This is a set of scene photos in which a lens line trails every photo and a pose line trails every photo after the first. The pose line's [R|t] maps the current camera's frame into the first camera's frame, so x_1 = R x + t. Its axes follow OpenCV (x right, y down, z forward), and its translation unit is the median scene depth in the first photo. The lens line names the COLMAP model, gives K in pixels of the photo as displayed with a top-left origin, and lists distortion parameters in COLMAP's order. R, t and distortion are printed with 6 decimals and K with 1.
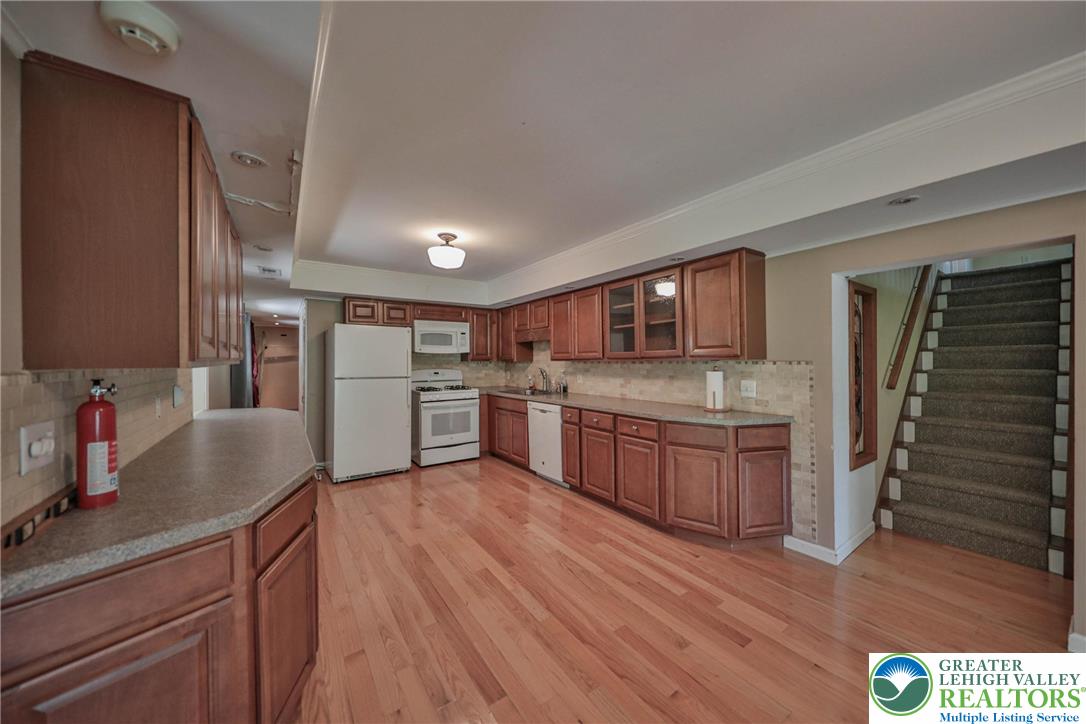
lens RADIAL K [[365.7, 0, 538.8], [0, 365.7, 358.5], [0, 0, 1]] dist [-0.001459, -0.000222]
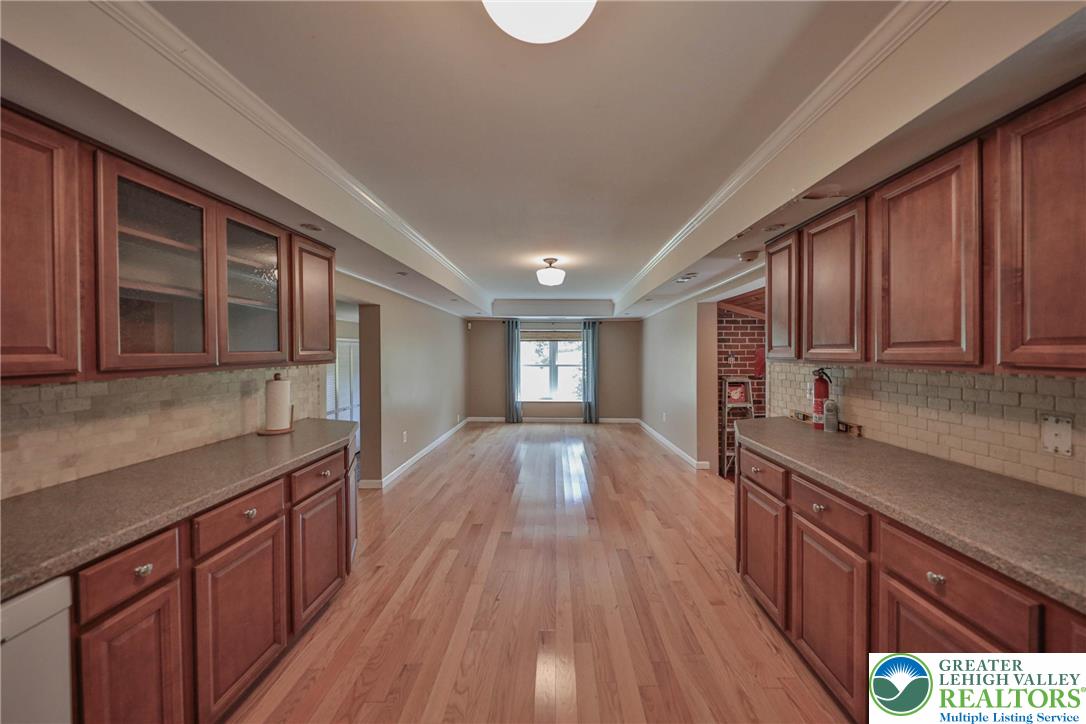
lens RADIAL K [[365.7, 0, 538.8], [0, 365.7, 358.5], [0, 0, 1]] dist [-0.001459, -0.000222]
pose [[-0.791850, 0.000639, 0.610715, -0.306409], [0.009992, 0.999879, 0.011909, -0.010723], [-0.610634, 0.015532, -0.791761, 0.930705]]
